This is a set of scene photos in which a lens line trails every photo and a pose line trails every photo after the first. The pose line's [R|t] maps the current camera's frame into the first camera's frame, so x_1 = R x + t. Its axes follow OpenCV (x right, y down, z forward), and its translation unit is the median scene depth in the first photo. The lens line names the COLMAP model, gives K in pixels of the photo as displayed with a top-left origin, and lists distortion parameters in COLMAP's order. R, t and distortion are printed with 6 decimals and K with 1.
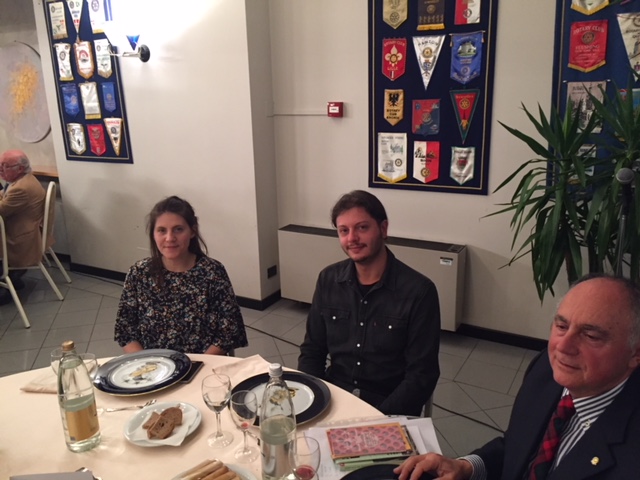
lens RADIAL K [[547.2, 0, 313.3], [0, 547.2, 250.7], [0, 0, 1]] dist [0.081538, -0.122320]
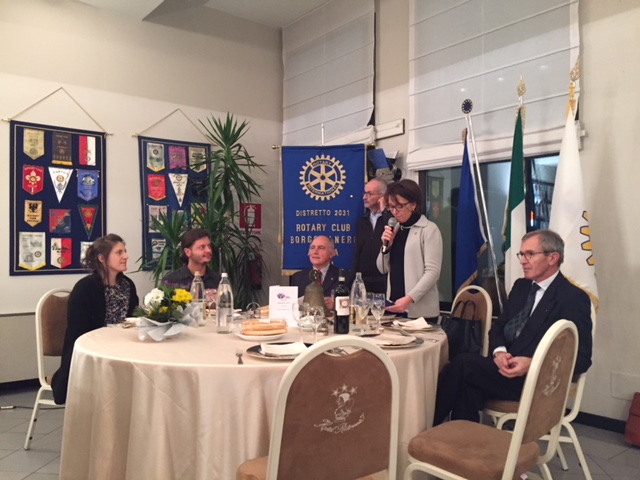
lens RADIAL K [[547.2, 0, 320.3], [0, 547.2, 236.1], [0, 0, 1]] dist [0.081538, -0.122320]
pose [[0.356027, 0.039666, 0.933633, -0.890286], [0.251174, 0.958270, -0.136494, 0.156156], [-0.900087, 0.283100, 0.331207, -0.058244]]
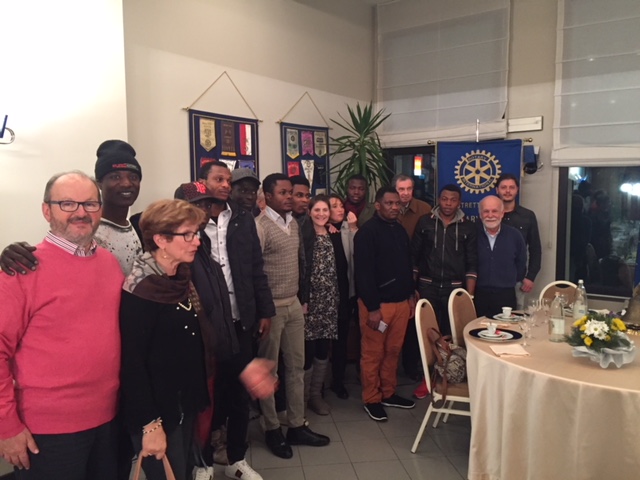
lens RADIAL K [[547.2, 0, 320.9], [0, 547.2, 239.5], [0, 0, 1]] dist [0.081538, -0.122320]
pose [[0.103366, -0.071441, 0.992074, -1.122893], [0.272838, 0.961195, 0.040790, -0.181971], [-0.956491, 0.266460, 0.118847, 0.645317]]
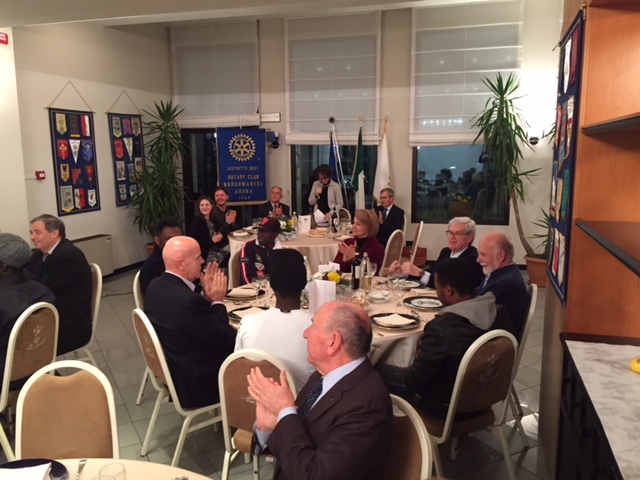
lens RADIAL K [[547.2, 0, 325.6], [0, 547.2, 245.7], [0, 0, 1]] dist [0.081538, -0.122320]
pose [[-0.249834, -0.147437, 0.956998, -2.058199], [0.272344, 0.937741, 0.215569, -0.197853], [-0.929199, 0.314489, -0.194126, 0.629387]]
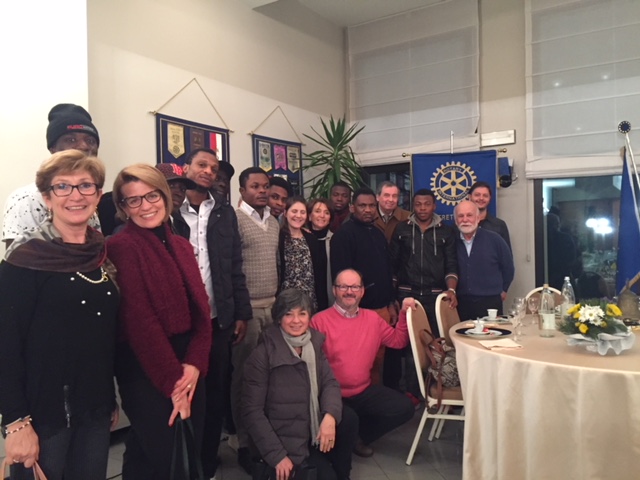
lens RADIAL K [[547.2, 0, 321.5], [0, 547.2, 239.1], [0, 0, 1]] dist [0.081538, -0.122320]
pose [[0.051208, 0.012671, 0.998608, -1.069155], [0.286945, 0.957570, -0.026865, -0.099450], [-0.956577, 0.287921, 0.045400, 0.681770]]
